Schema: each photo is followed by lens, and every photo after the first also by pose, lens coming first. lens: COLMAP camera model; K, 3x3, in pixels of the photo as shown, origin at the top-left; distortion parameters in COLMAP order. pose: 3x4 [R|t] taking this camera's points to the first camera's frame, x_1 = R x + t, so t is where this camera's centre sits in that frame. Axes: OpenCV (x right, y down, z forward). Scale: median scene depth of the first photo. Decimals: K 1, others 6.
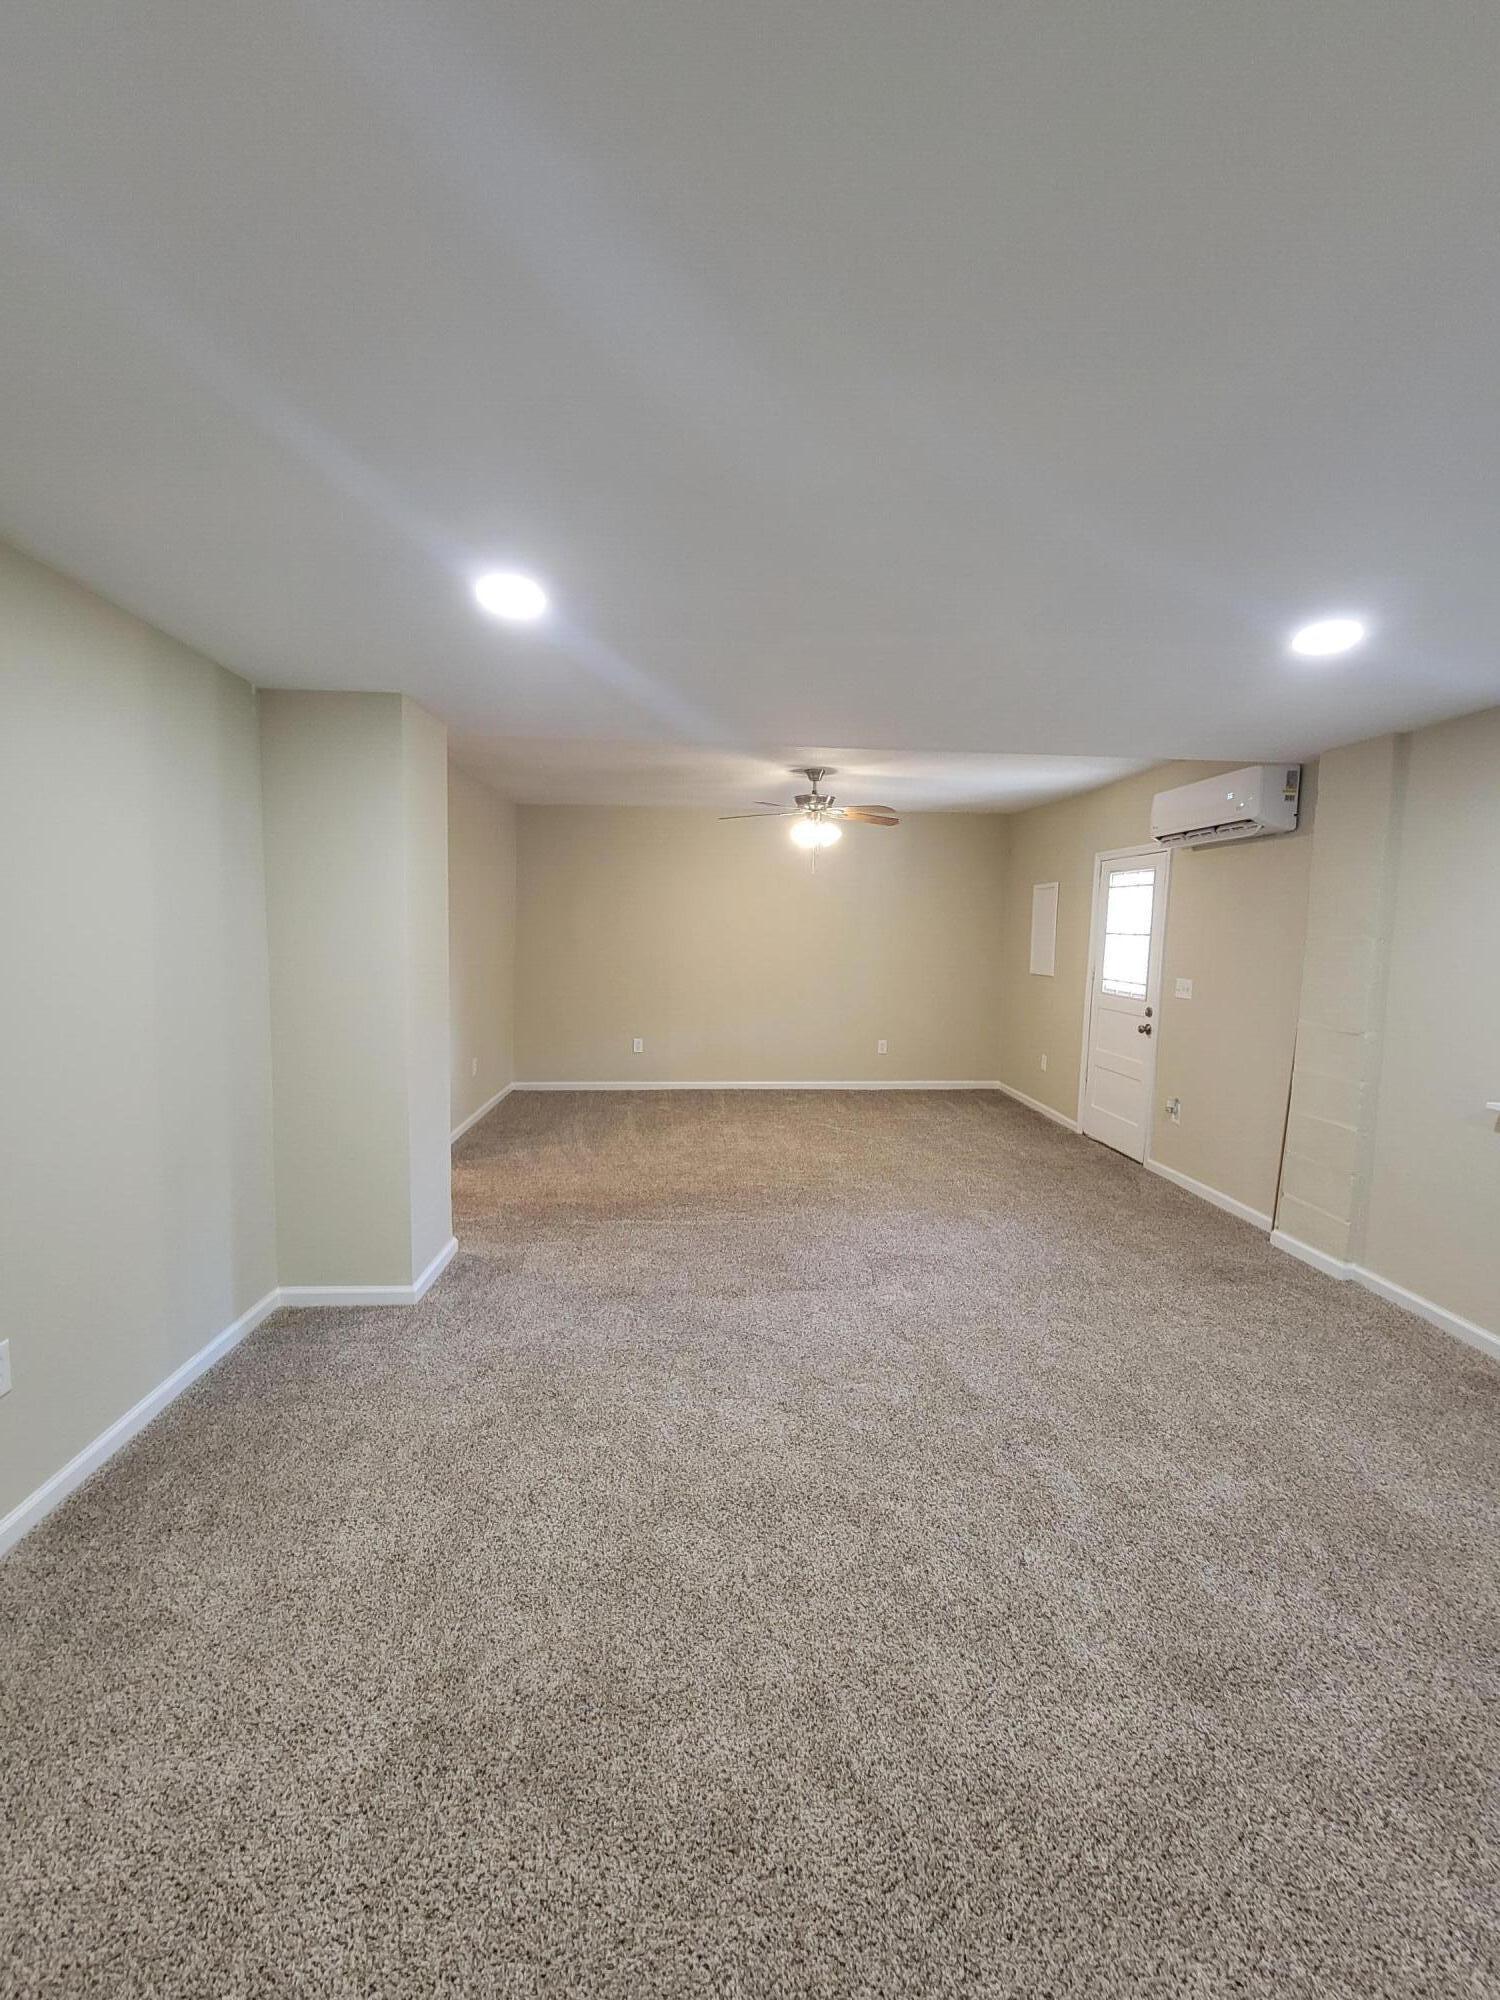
lens RADIAL K [[815.9, 0, 750.0], [0, 815.9, 1000.0], [0, 0, 1]] dist [0.001940, -0.002942]
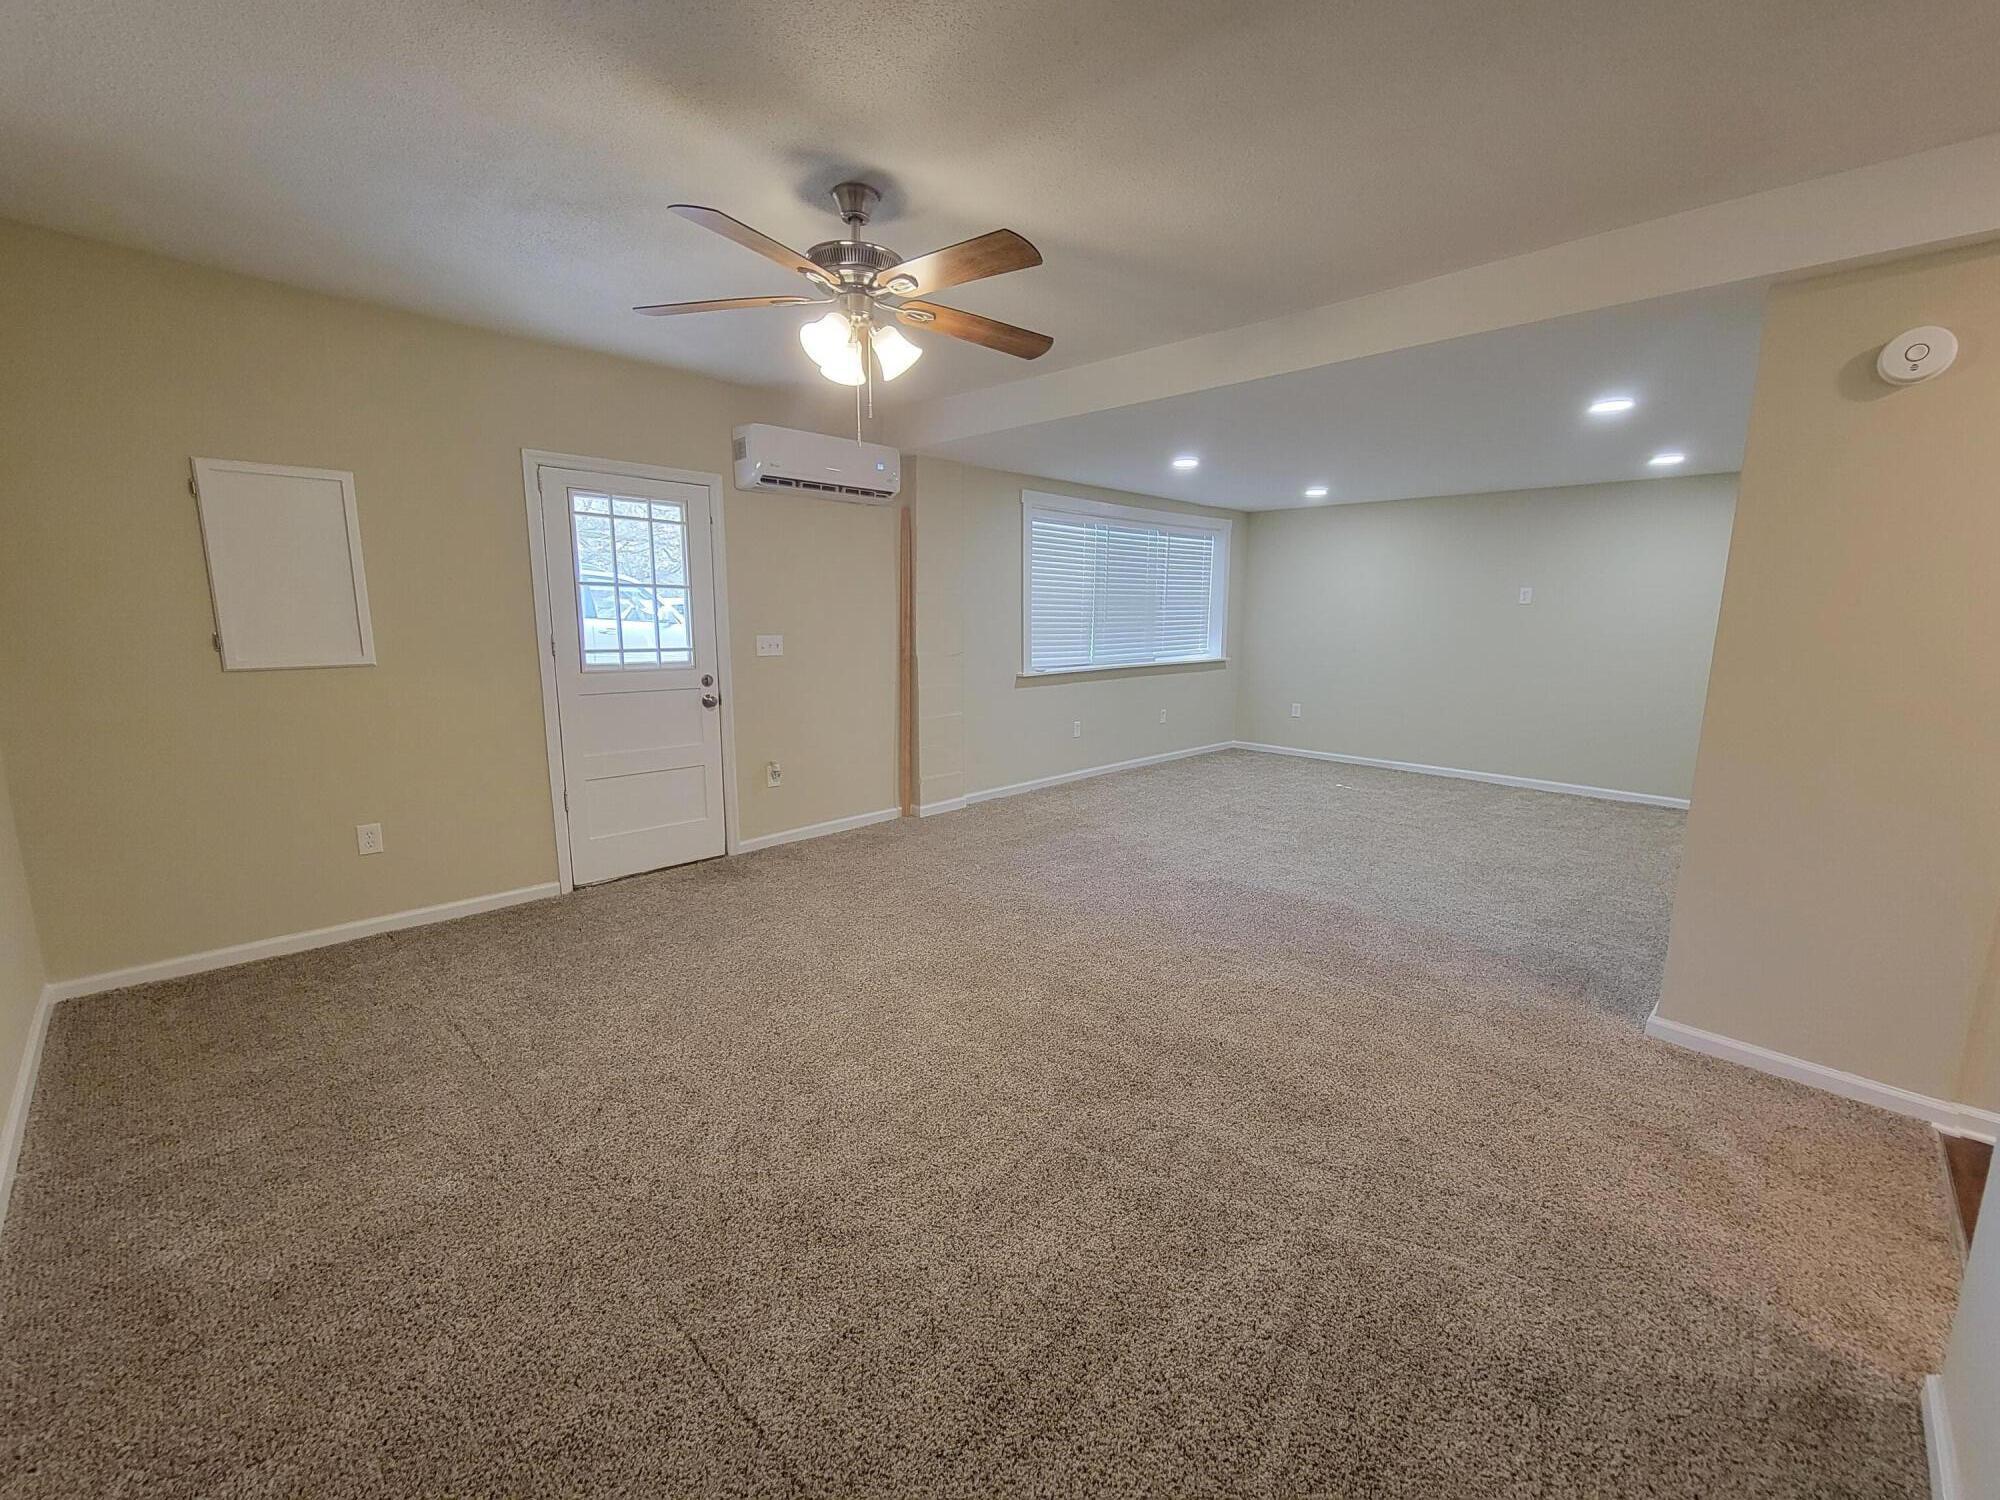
lens RADIAL K [[826.9, 0, 1013.4], [0, 826.9, 766.7], [0, 0, 1]] dist [0.032010, 0.000008]
pose [[-0.671902, -0.167388, 0.721477, -0.447363], [0.042020, 0.963942, 0.262774, -0.139375], [-0.739447, 0.206875, -0.640641, 1.664530]]
